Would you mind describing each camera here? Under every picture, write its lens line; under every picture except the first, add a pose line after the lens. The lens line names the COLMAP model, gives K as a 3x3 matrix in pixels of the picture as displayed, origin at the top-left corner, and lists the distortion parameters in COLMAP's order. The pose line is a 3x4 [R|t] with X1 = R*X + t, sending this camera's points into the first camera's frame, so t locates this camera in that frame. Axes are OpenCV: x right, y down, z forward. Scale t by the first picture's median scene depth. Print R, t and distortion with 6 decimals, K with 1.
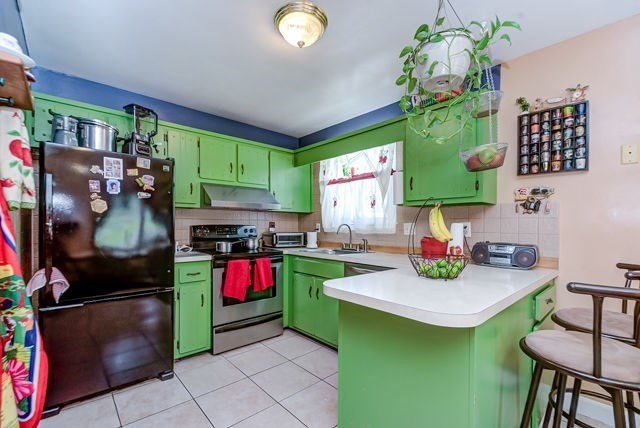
lens RADIAL K [[280.5, 0, 314.7], [0, 280.5, 228.6], [0, 0, 1]] dist [-0.001111, -0.004731]
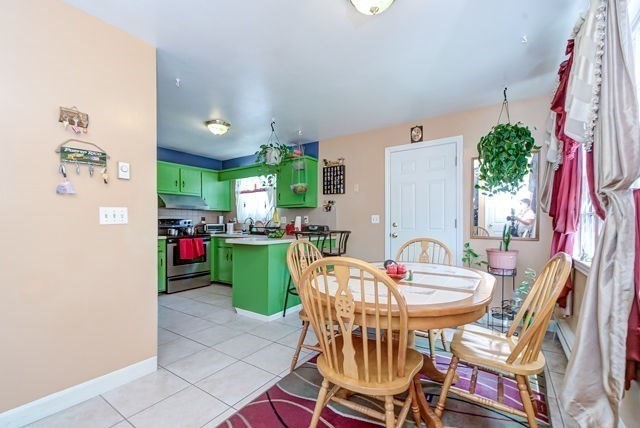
lens RADIAL K [[280.5, 0, 315.8], [0, 280.5, 219.8], [0, 0, 1]] dist [-0.001111, -0.004731]
pose [[0.971628, -0.006630, 0.236420, 0.107936], [0.011976, 0.999704, -0.021181, 0.040196], [-0.236210, 0.023411, 0.971420, -0.820247]]
